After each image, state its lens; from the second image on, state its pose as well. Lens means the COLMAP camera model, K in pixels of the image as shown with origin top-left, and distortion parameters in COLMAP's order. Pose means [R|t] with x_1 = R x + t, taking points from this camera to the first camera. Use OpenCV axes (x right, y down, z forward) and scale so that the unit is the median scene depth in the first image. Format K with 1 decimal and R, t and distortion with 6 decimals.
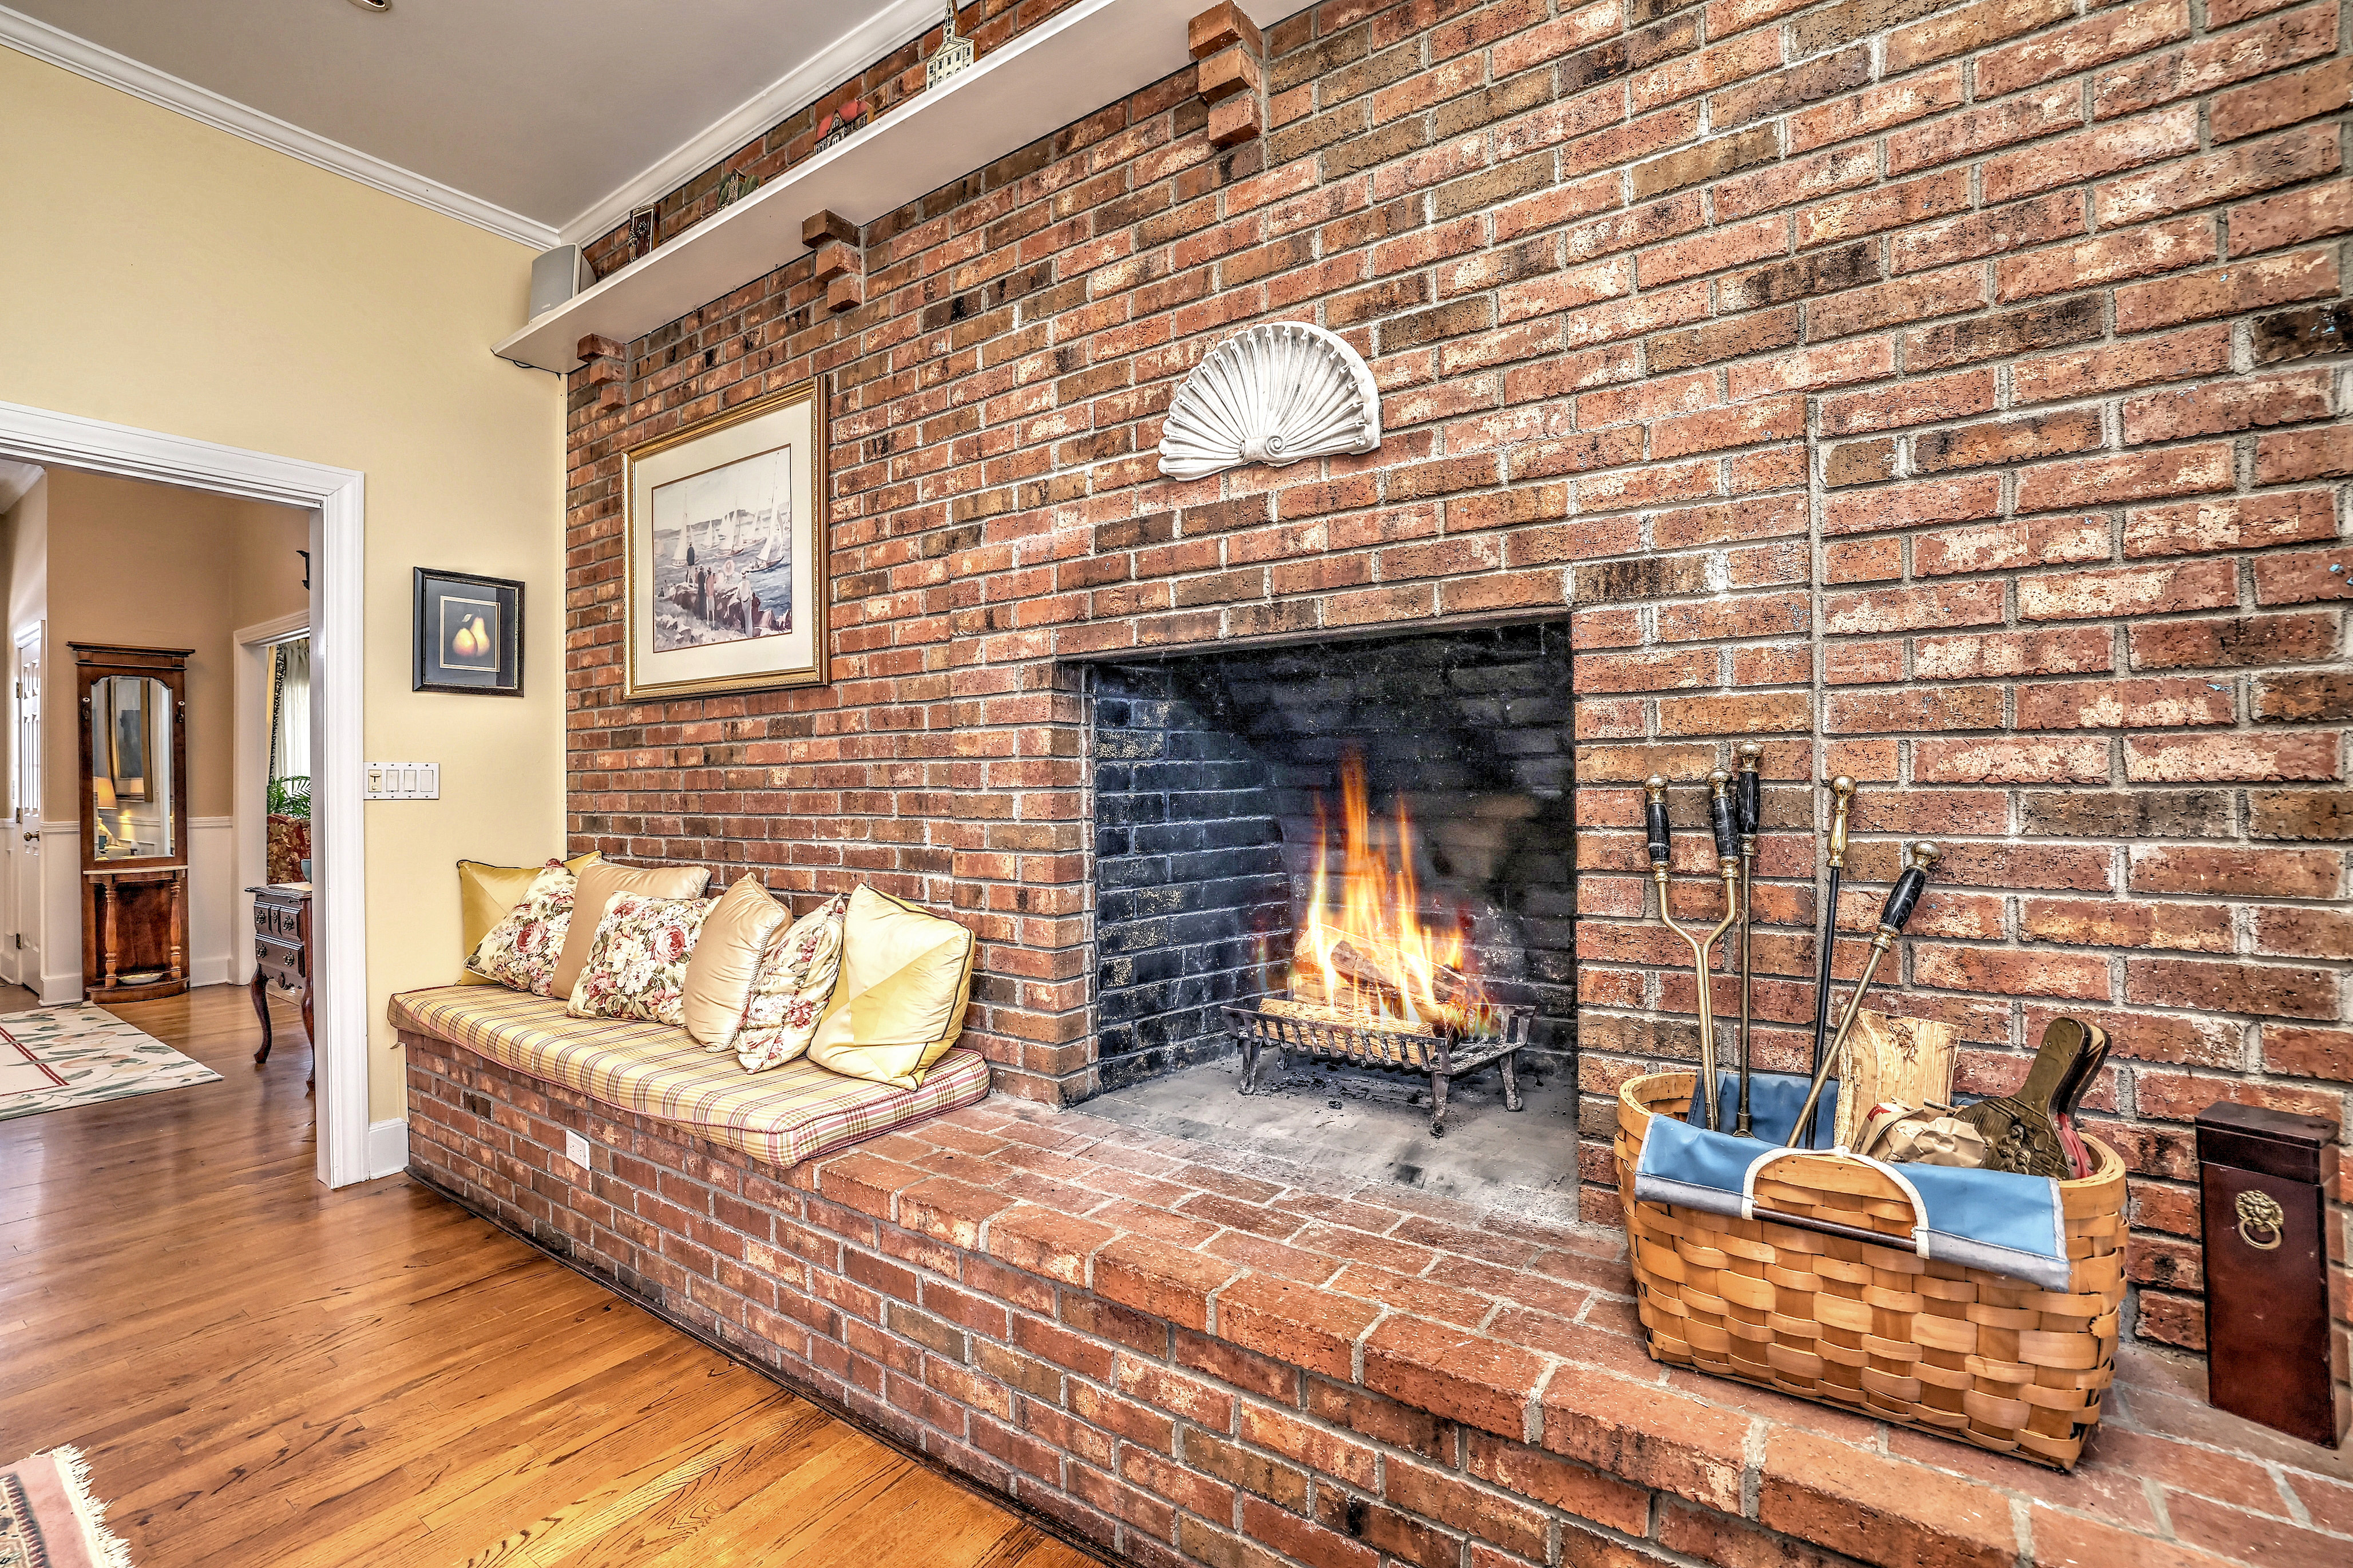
lens RADIAL K [[1045.7, 0, 1173.7], [0, 1045.7, 777.5], [0, 0, 1]] dist [-0.037079, 0.017071]
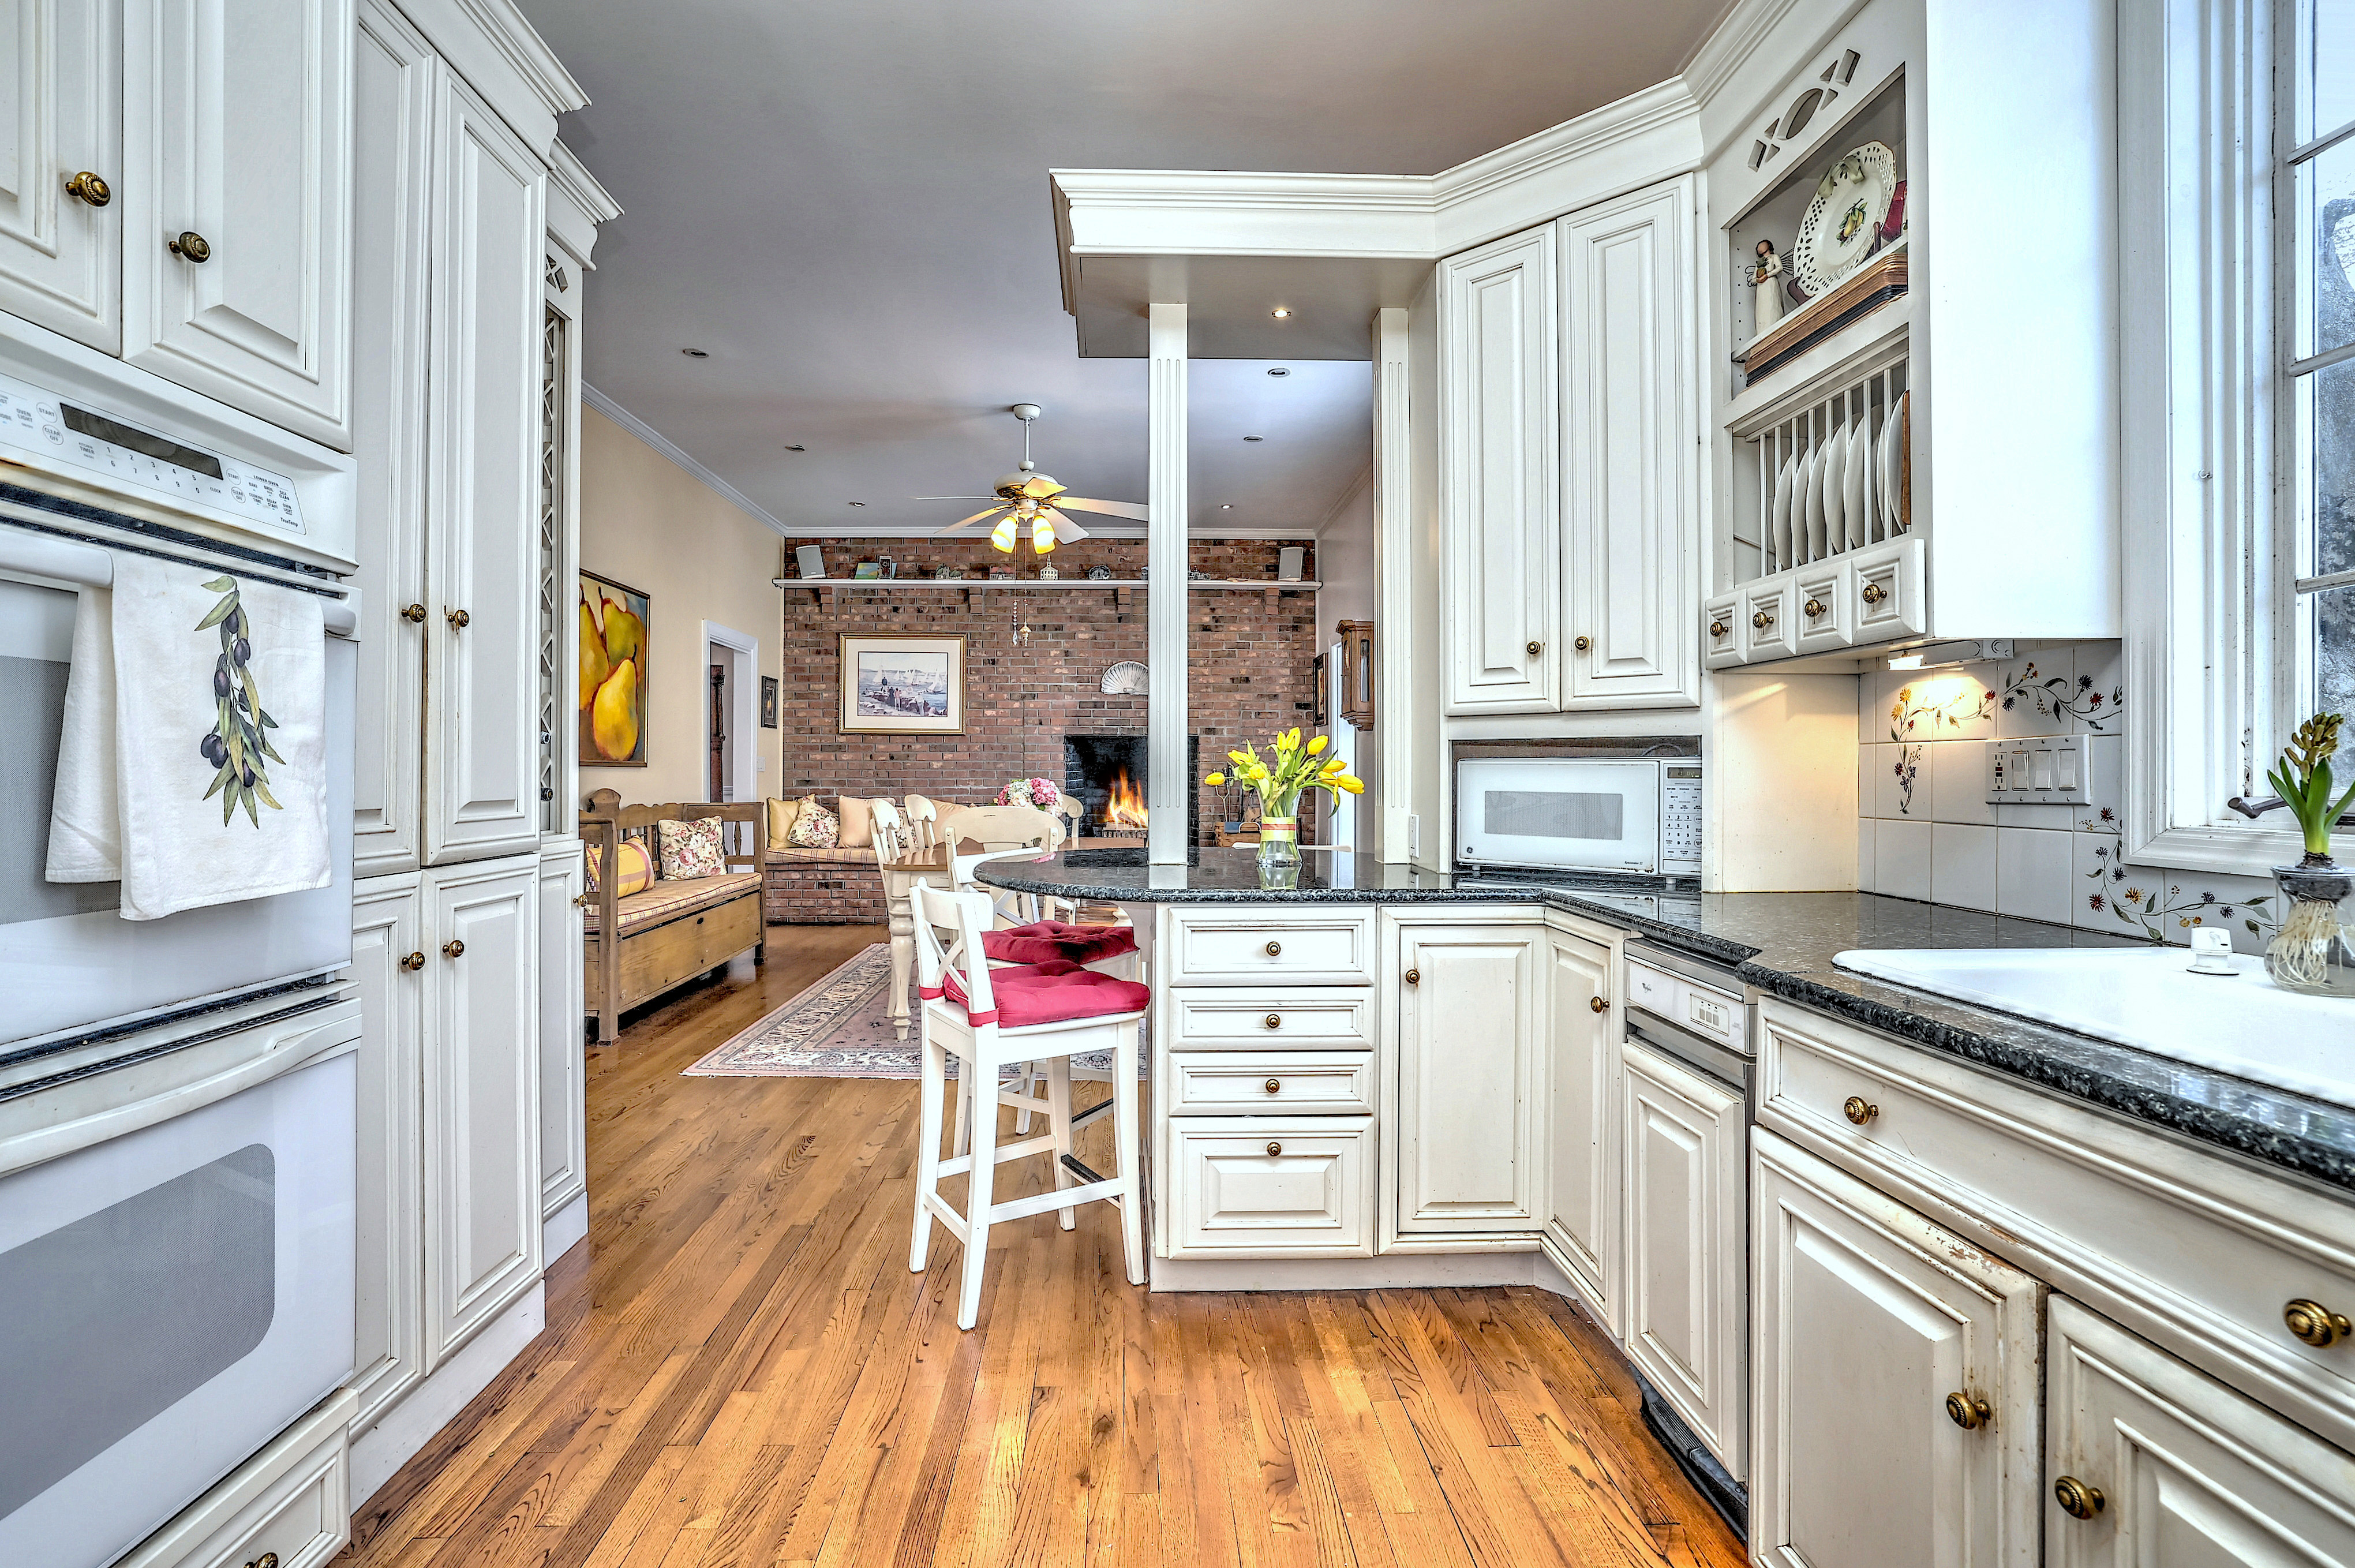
lens RADIAL K [[1056.2, 0, 1189.0], [0, 1056.2, 760.7], [0, 0, 1]] dist [-0.020672, 0.001543]
pose [[0.779787, 0.016977, 0.625814, -1.996427], [-0.012632, 0.999855, -0.011384, 0.013995], [-0.625917, 0.000972, 0.779889, -2.073623]]
